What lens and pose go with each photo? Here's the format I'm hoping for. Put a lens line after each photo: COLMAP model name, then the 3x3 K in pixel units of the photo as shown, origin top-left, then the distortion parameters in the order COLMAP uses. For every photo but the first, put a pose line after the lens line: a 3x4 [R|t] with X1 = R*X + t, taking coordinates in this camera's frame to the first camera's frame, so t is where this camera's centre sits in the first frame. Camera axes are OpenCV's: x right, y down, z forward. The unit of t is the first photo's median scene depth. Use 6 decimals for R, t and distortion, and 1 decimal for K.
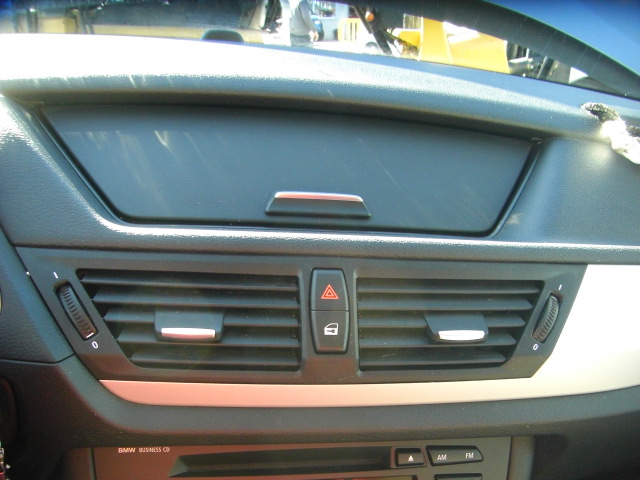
lens RADIAL K [[715.6, 0, 328.4], [0, 715.6, 311.0], [0, 0, 1]] dist [-0.143672, 0.000000]
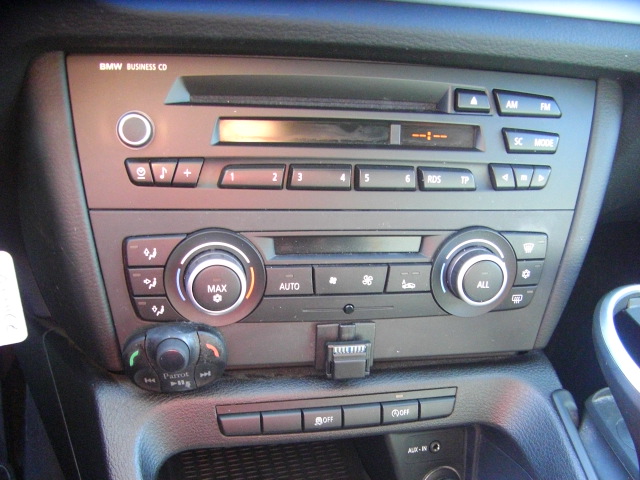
lens RADIAL K [[715.6, 0, 333.2], [0, 715.6, 307.8], [0, 0, 1]] dist [-0.143672, 0.000000]
pose [[0.999907, 0.011188, 0.007754, -0.045323], [-0.012424, 0.982842, 0.184033, 0.303307], [-0.005562, -0.184112, 0.982889, 0.199205]]
